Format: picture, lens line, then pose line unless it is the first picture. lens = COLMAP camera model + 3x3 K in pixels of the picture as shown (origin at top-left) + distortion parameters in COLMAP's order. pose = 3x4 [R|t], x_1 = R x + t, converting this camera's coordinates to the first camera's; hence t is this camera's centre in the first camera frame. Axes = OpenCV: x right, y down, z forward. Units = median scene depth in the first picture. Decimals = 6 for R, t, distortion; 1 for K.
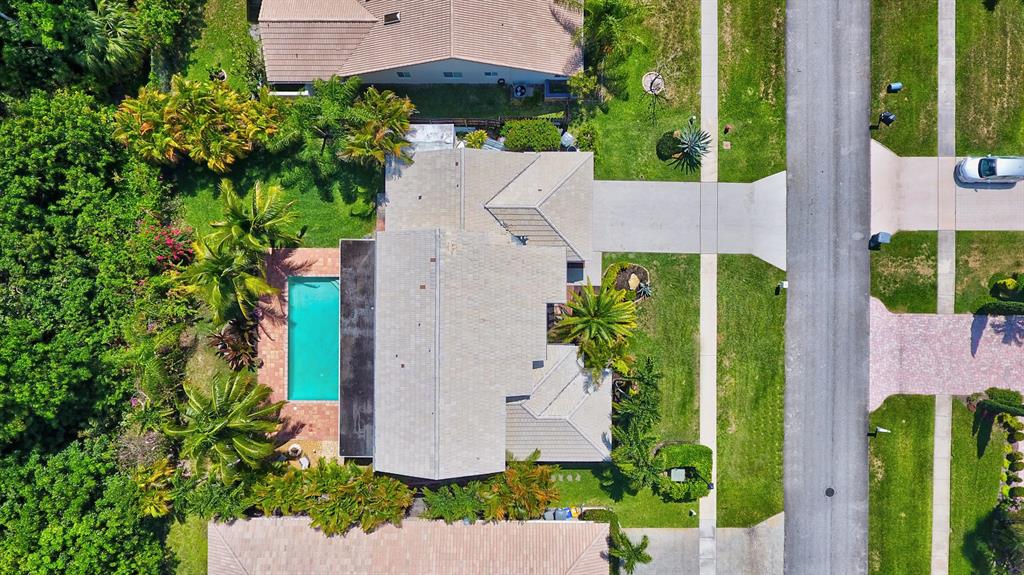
lens RADIAL K [[607.4, 0, 490.9], [0, 607.4, 282.2], [0, 0, 1]] dist [-0.003343, -0.000094]
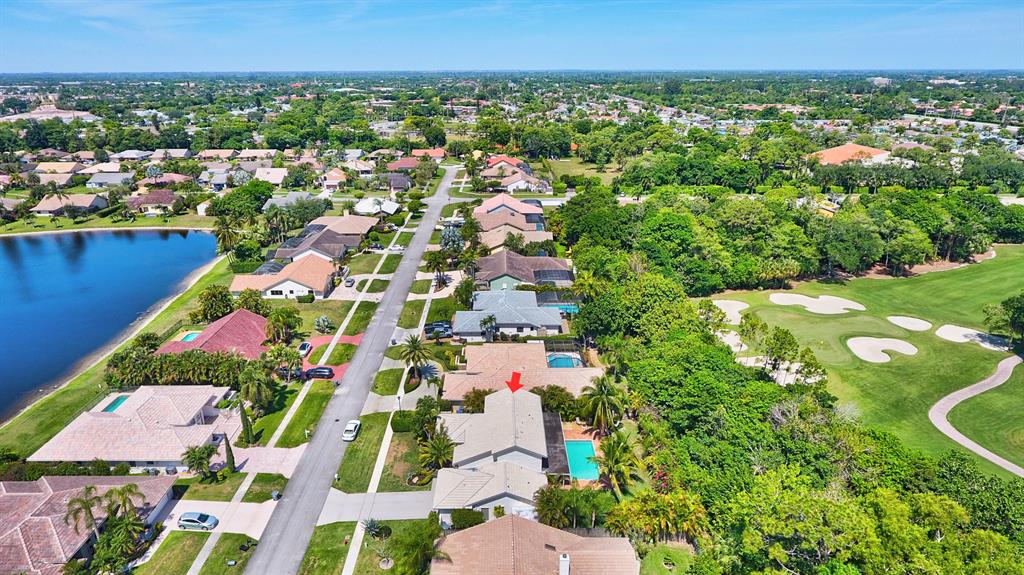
lens RADIAL K [[607.4, 0, 490.9], [0, 607.4, 282.2], [0, 0, 1]] dist [-0.003343, -0.000094]
pose [[-0.999842, 0.009611, 0.014935, -0.027208], [0.010806, -0.338093, 0.941051, -1.527489], [0.014094, 0.941064, 0.337936, -0.191858]]
